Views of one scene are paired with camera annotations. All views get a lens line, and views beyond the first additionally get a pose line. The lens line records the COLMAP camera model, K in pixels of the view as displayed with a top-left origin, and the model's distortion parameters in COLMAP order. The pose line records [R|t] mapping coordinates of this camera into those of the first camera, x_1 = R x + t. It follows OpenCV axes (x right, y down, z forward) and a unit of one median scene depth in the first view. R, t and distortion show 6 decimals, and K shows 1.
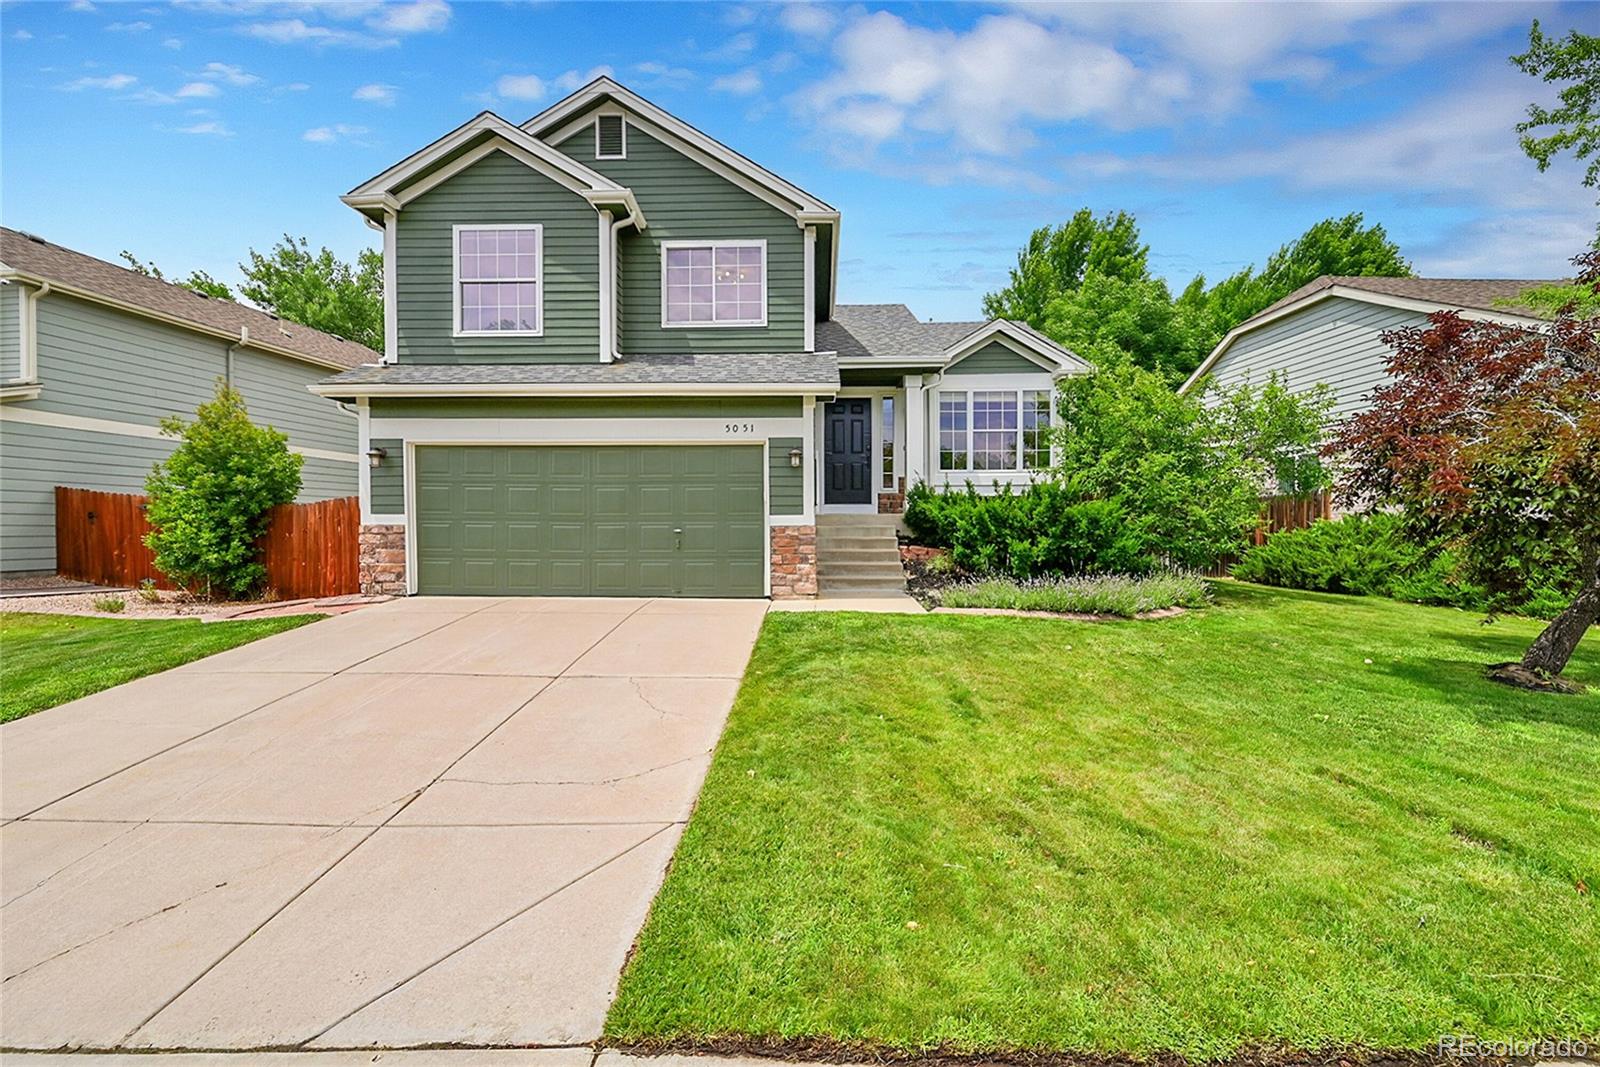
lens RADIAL K [[634.7, 0, 805.9], [0, 634.7, 539.7], [0, 0, 1]] dist [0.001852, 0.000049]
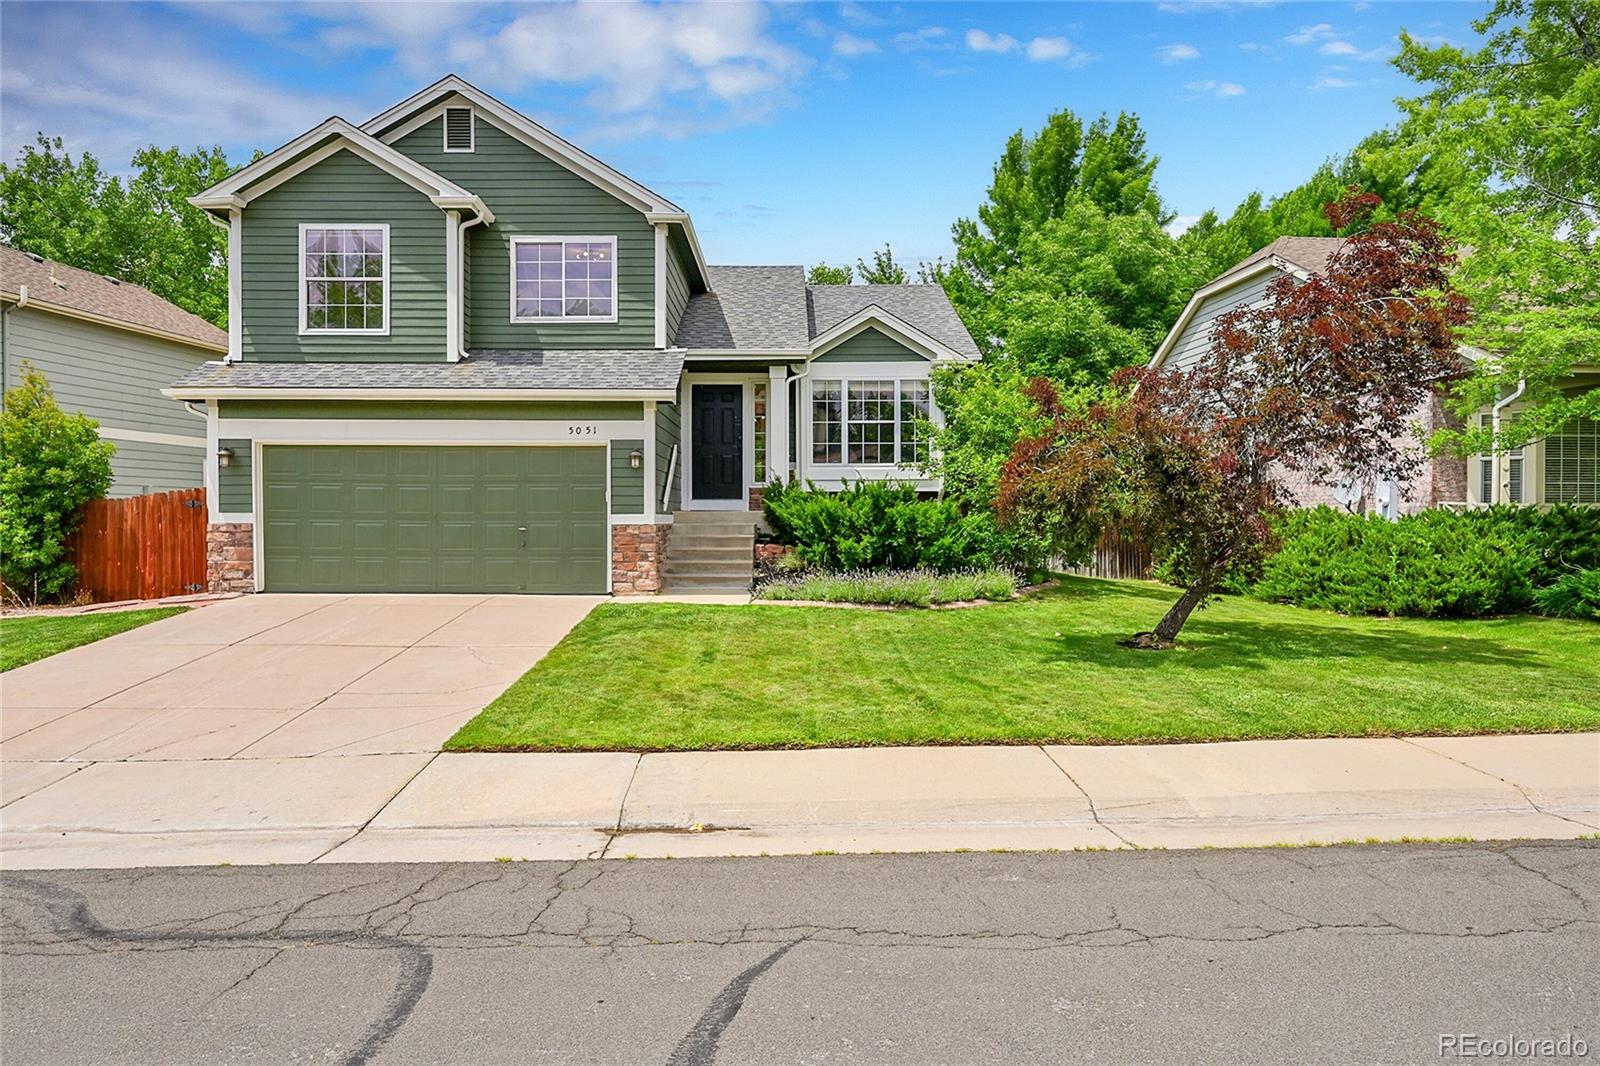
lens RADIAL K [[994.3, 0, 796.3], [0, 994.3, 525.1], [0, 0, 1]] dist [0.021825, -0.007054]
pose [[0.999842, 0.000568, 0.017739, 0.199235], [-0.000374, 0.999940, -0.010971, -0.002889], [-0.017744, 0.010962, 0.999782, -0.581872]]
